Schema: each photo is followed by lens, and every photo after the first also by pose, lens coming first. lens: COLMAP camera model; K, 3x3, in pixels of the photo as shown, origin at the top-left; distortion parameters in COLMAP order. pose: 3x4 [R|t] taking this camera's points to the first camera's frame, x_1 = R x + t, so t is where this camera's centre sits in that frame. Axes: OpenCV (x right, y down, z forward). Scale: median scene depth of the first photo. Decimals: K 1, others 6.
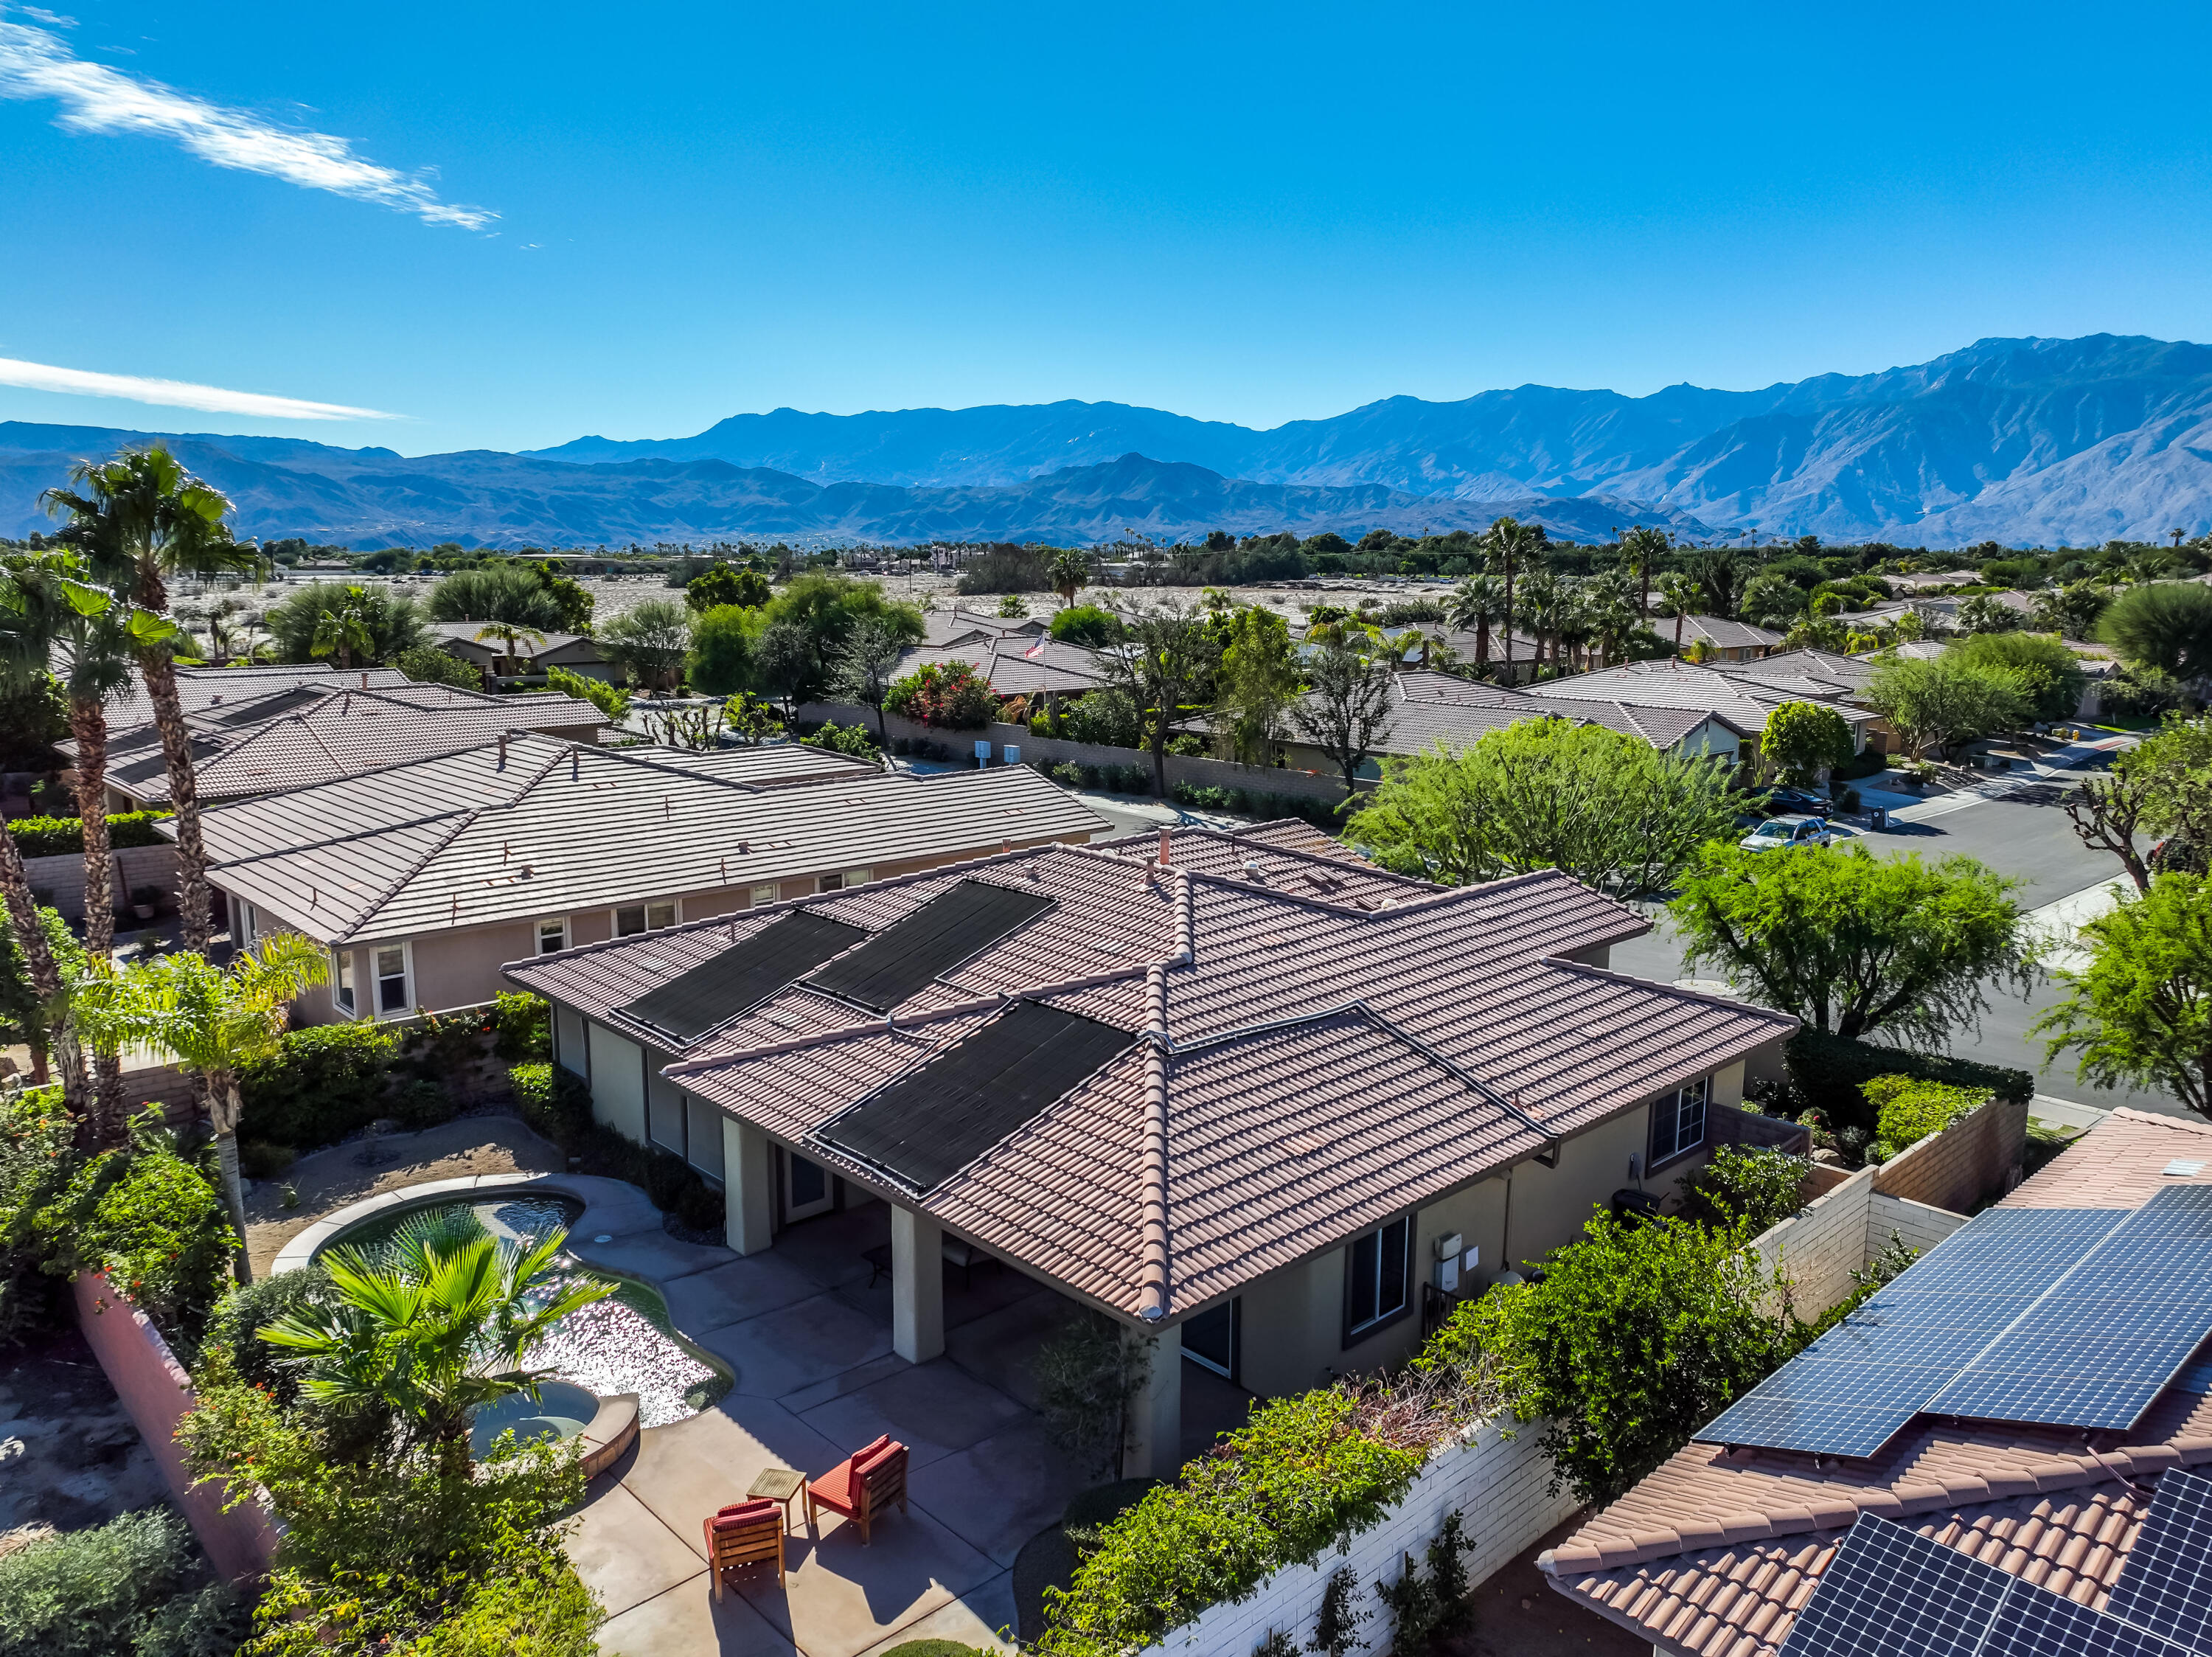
lens RADIAL K [[1564.6, 0, 1103.0], [0, 1564.6, 828.5], [0, 0, 1]] dist [0.001633, 0.015660]
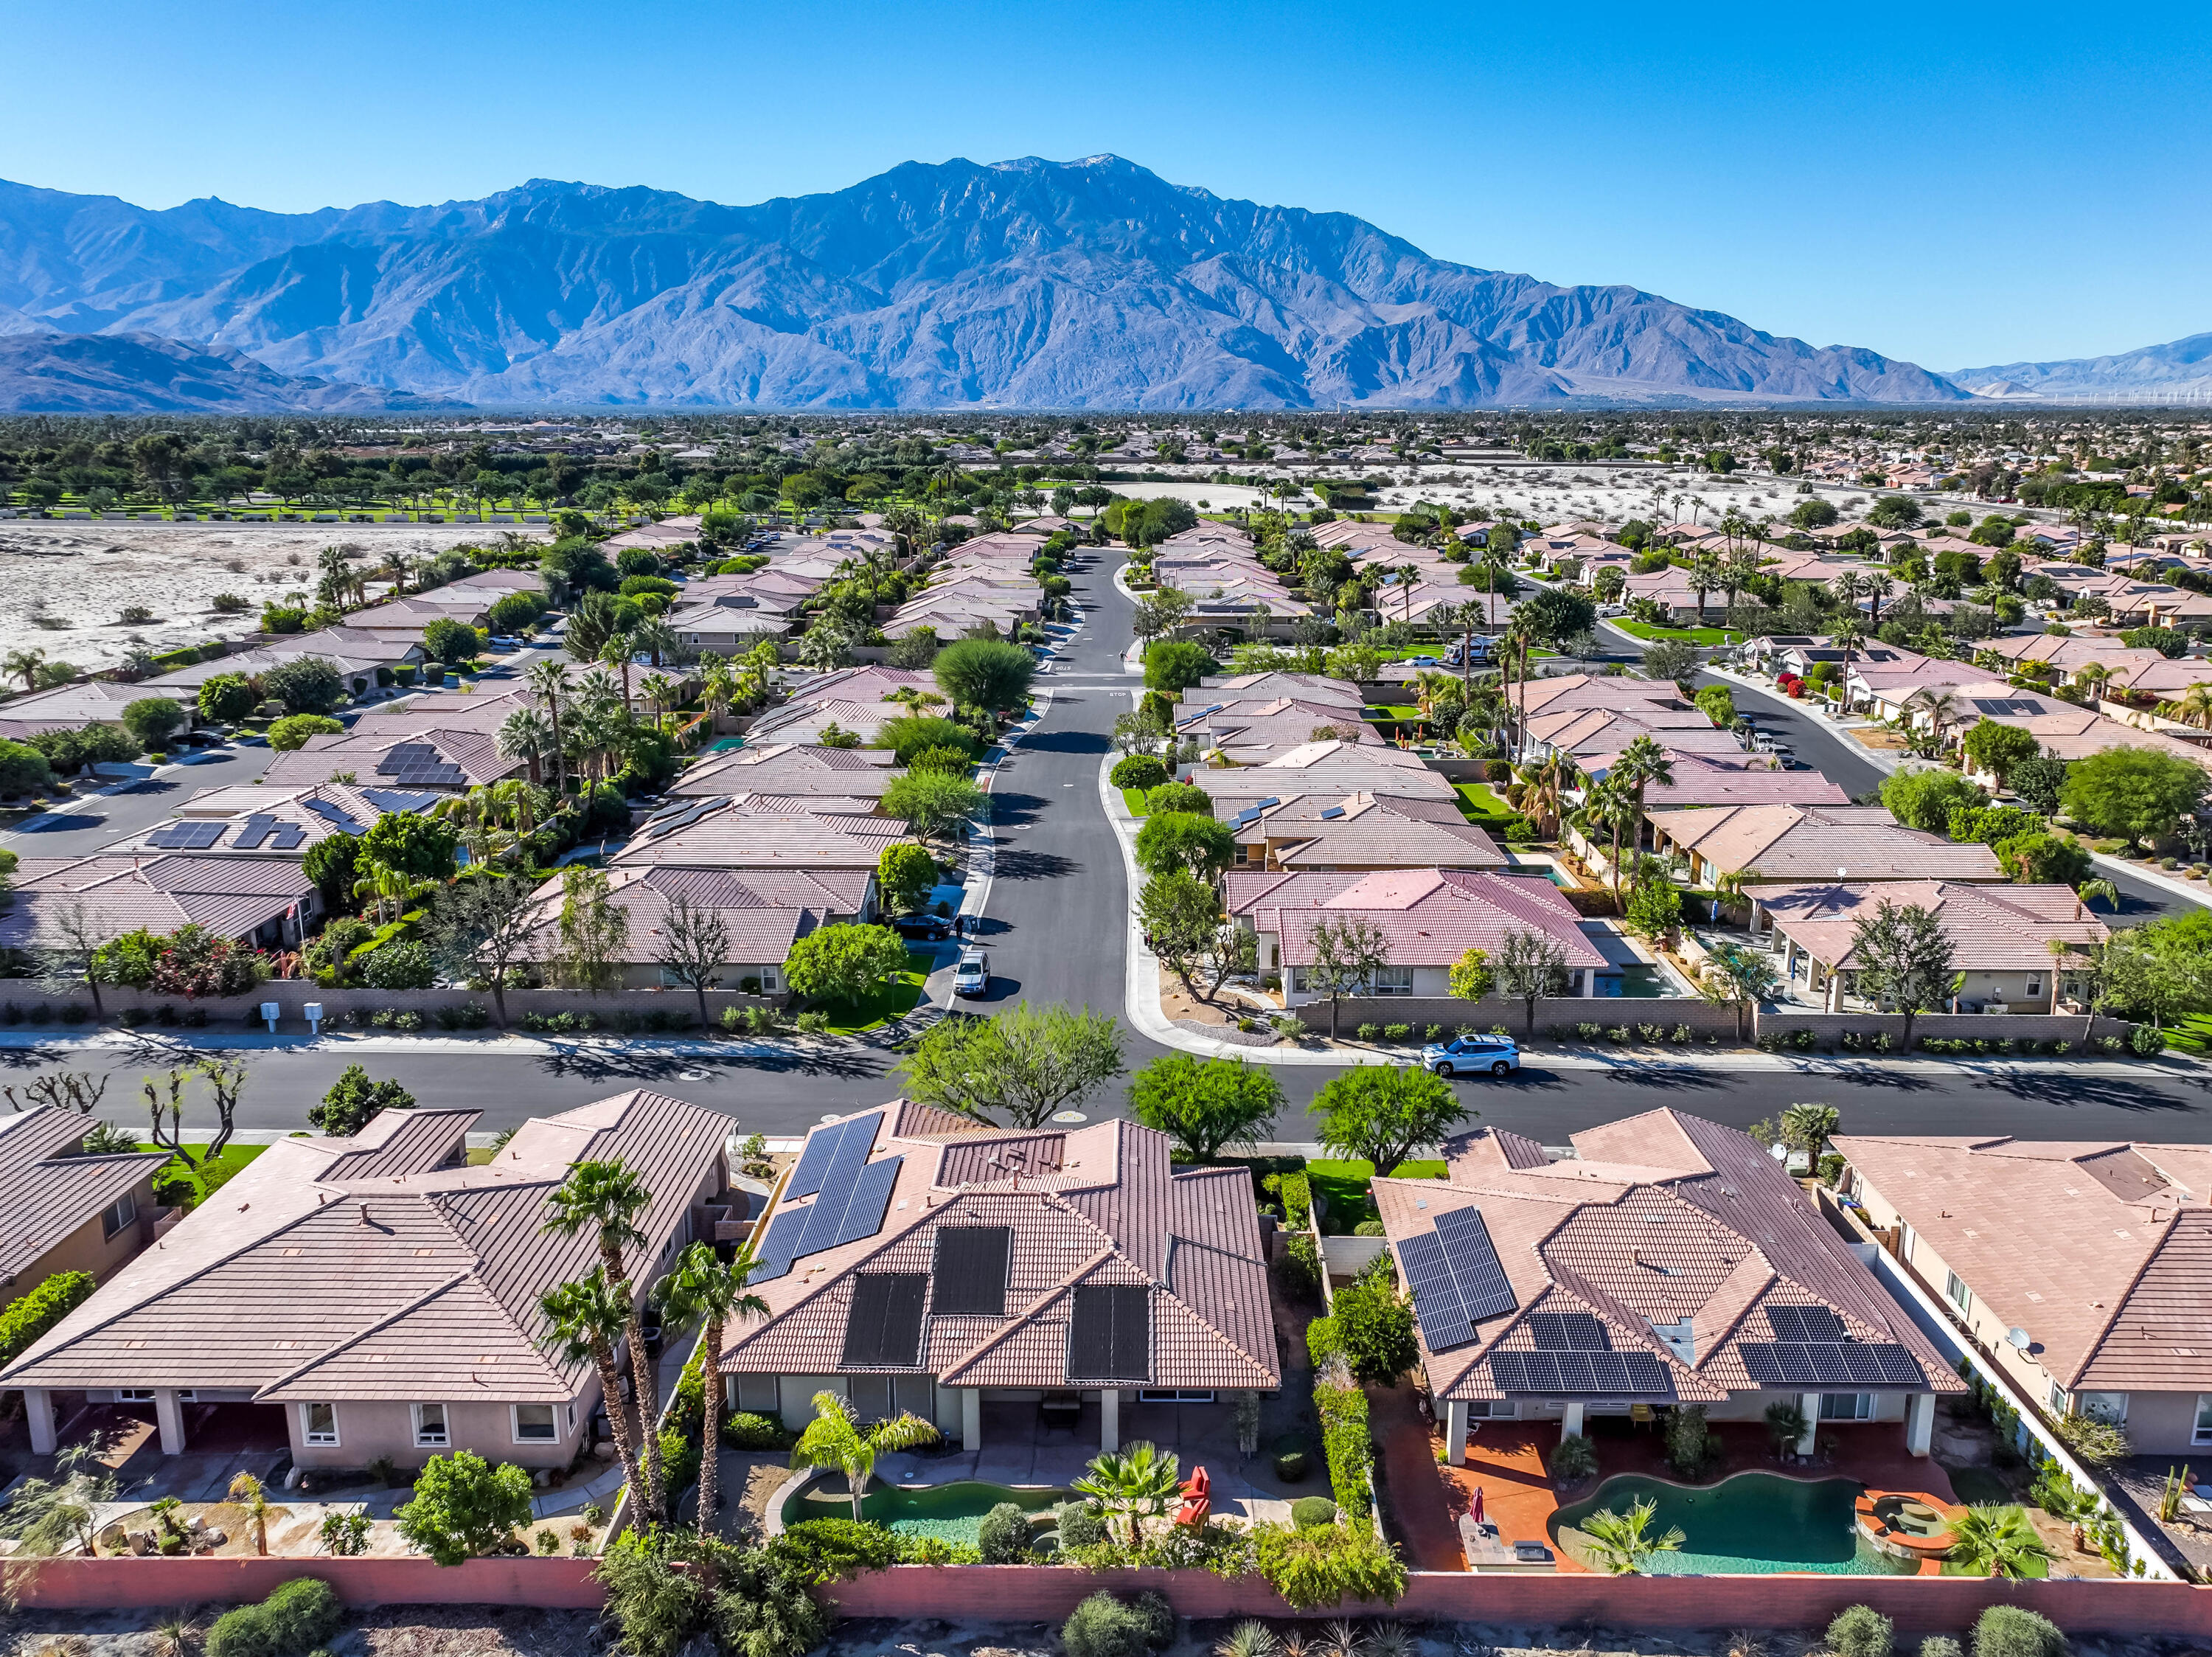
lens RADIAL K [[1712.0, 0, 1131.9], [0, 1712.0, 824.4], [0, 0, 1]] dist [0.006516, 0.003721]
pose [[0.684547, -0.174499, 0.707775, -1.413647], [0.123897, 0.984651, 0.122930, -0.727031], [-0.718362, 0.003540, 0.695660, -0.665964]]
